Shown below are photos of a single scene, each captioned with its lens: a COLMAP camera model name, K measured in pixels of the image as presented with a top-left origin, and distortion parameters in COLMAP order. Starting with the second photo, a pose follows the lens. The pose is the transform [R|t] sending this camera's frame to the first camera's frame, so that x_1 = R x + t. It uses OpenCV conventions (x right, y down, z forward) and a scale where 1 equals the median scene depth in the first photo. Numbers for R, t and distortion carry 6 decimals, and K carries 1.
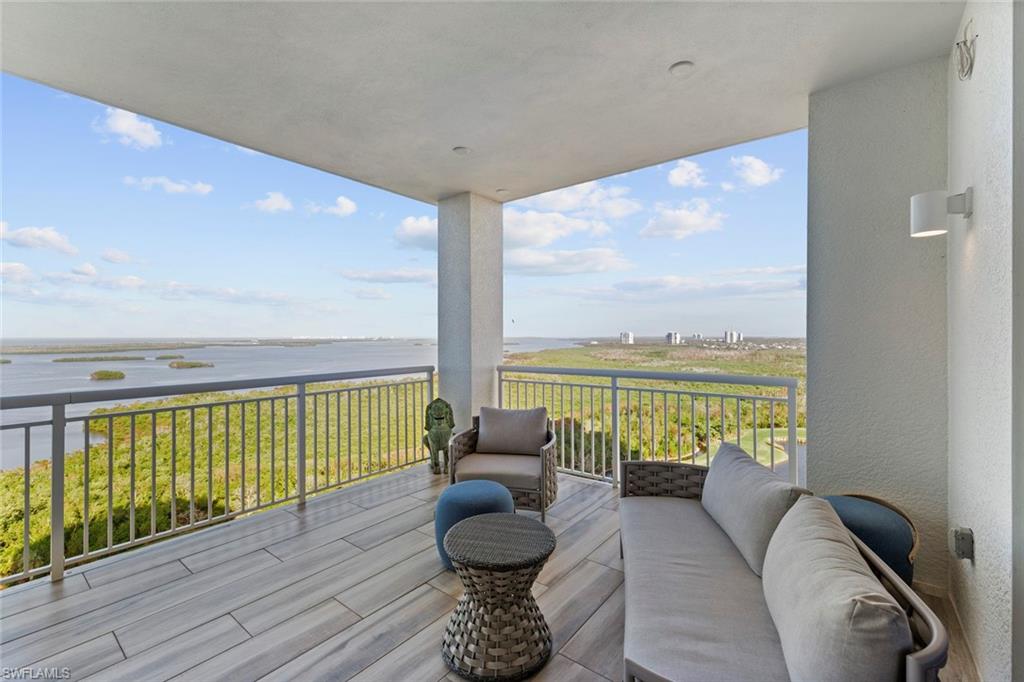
lens RADIAL K [[425.6, 0, 513.2], [0, 425.6, 333.8], [0, 0, 1]] dist [-0.009244, -0.000516]
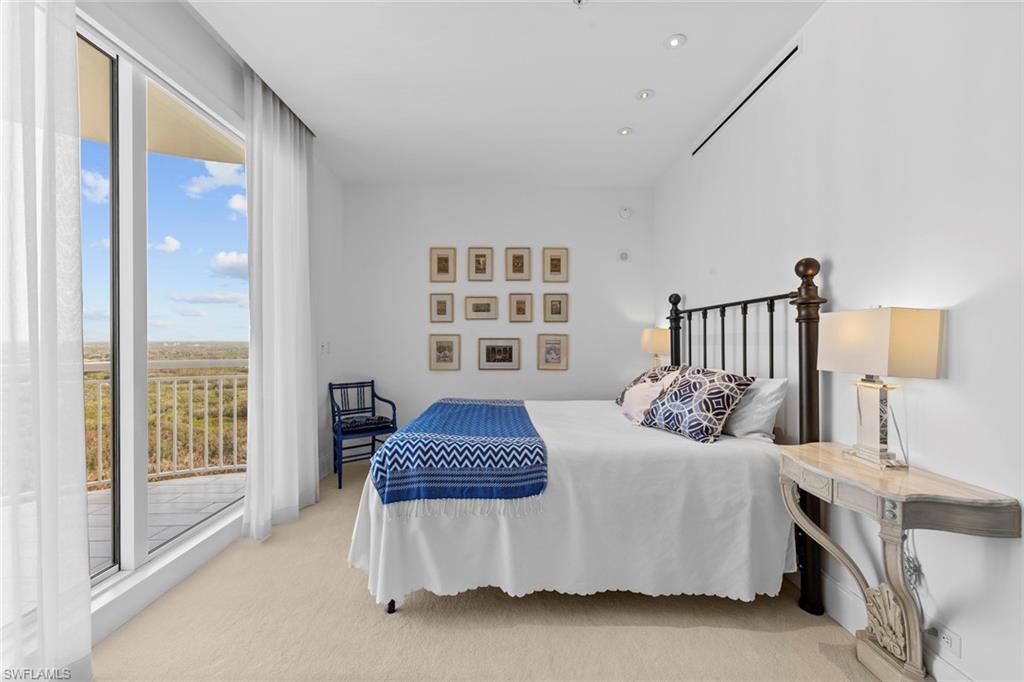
lens RADIAL K [[415.0, 0, 511.9], [0, 415.0, 343.6], [0, 0, 1]] dist [0.000786, 0.000070]
pose [[0.999909, 0.000960, -0.013448, 0.650200], [-0.001023, 0.999989, -0.004652, 0.005887], [0.013443, 0.004666, 0.999899, -0.240891]]
